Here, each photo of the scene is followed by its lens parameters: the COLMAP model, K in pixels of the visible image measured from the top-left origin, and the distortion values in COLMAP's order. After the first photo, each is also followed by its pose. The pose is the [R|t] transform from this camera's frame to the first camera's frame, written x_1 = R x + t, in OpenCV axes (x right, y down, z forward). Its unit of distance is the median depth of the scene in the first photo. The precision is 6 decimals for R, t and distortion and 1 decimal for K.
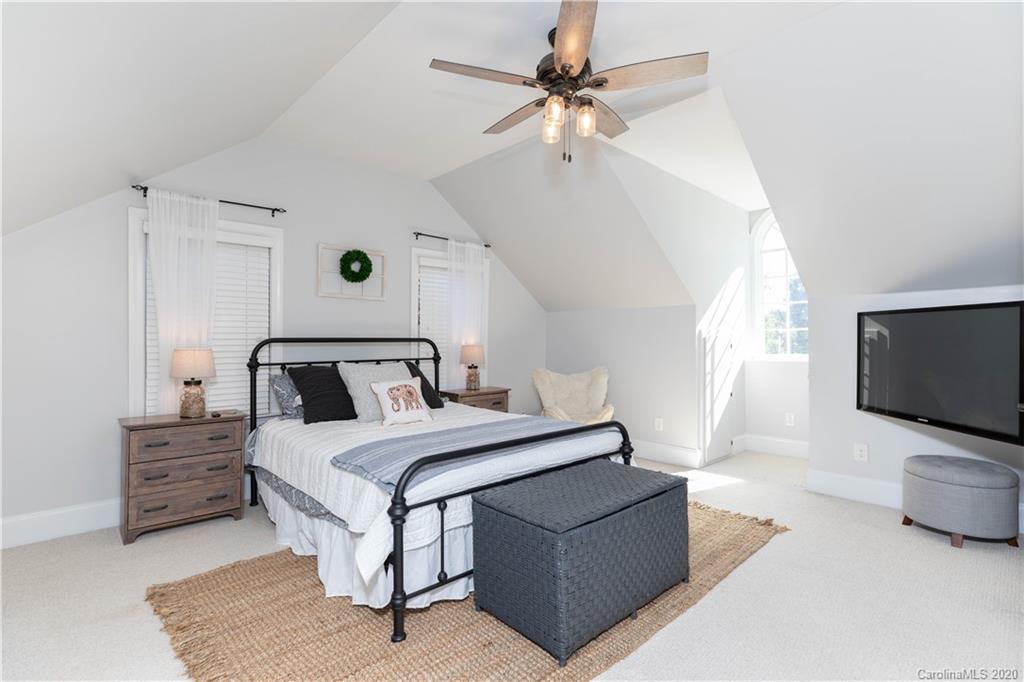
lens RADIAL K [[488.6, 0, 509.4], [0, 488.6, 341.1], [0, 0, 1]] dist [-0.005052, 0.001909]
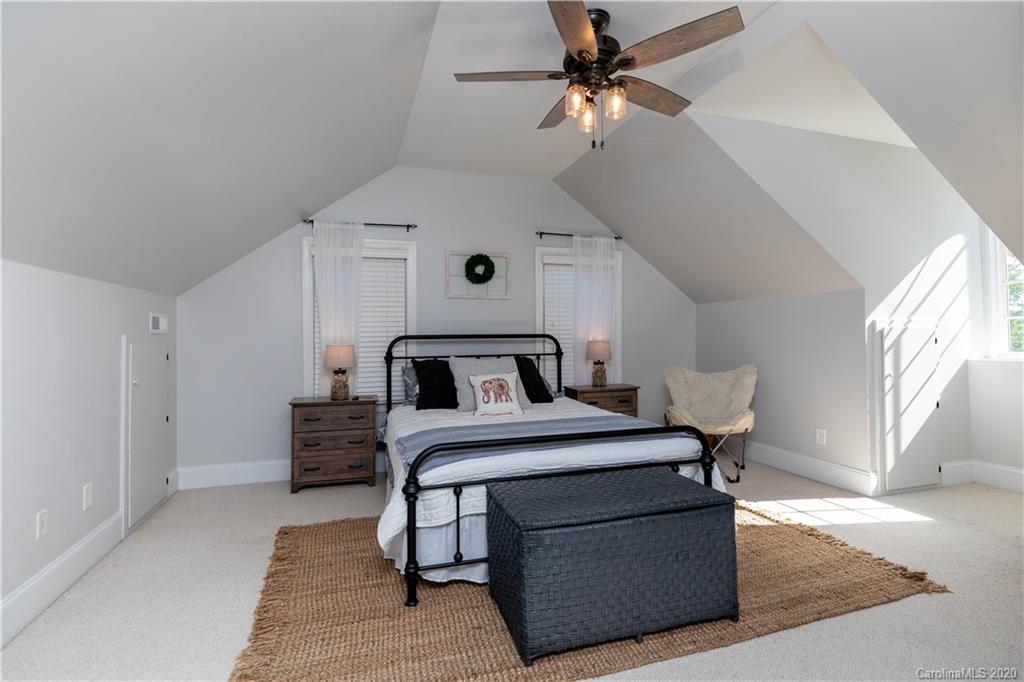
lens RADIAL K [[488.6, 0, 492.9], [0, 488.6, 332.2], [0, 0, 1]] dist [-0.005052, 0.001909]
pose [[0.902866, -0.010873, -0.429786, 0.244824], [0.007181, 0.999922, -0.010211, -0.000794], [0.429863, 0.006133, 0.902873, 0.036629]]
